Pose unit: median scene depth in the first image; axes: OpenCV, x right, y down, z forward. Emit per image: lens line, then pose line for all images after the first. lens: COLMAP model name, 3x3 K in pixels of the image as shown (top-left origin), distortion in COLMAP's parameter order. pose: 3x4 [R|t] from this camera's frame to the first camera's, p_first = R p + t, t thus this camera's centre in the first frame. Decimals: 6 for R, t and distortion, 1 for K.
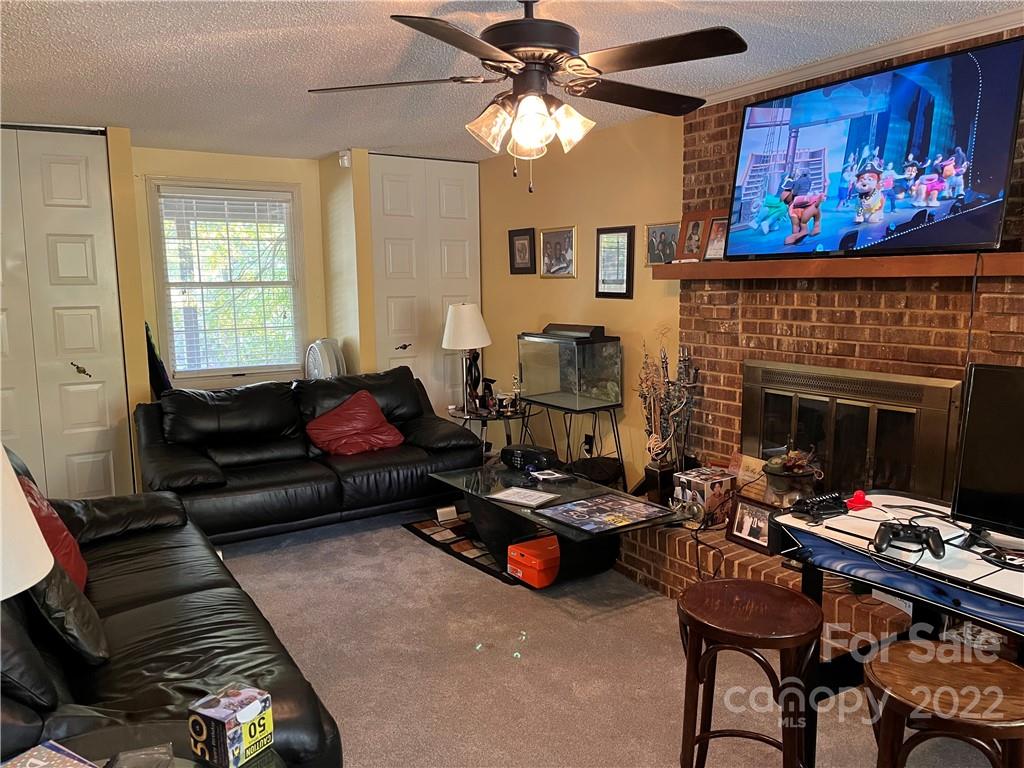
lens RADIAL K [[772.9, 0, 511.7], [0, 772.9, 375.9], [0, 0, 1]] dist [0.038577, -0.011463]
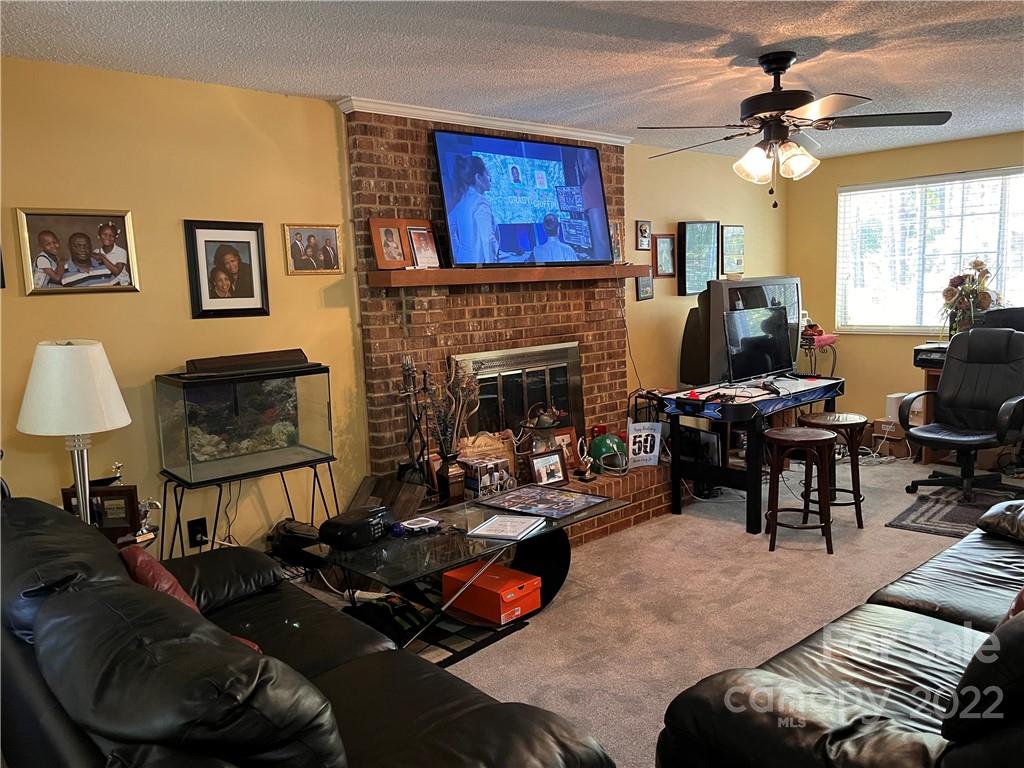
lens RADIAL K [[772.9, 0, 513.5], [0, 772.9, 394.3], [0, 0, 1]] dist [0.038577, -0.011463]
pose [[-0.175082, -0.125288, 0.976550, -0.859365], [0.159645, 0.975131, 0.153728, -0.131170], [-0.971524, 0.182816, -0.150727, 1.134909]]
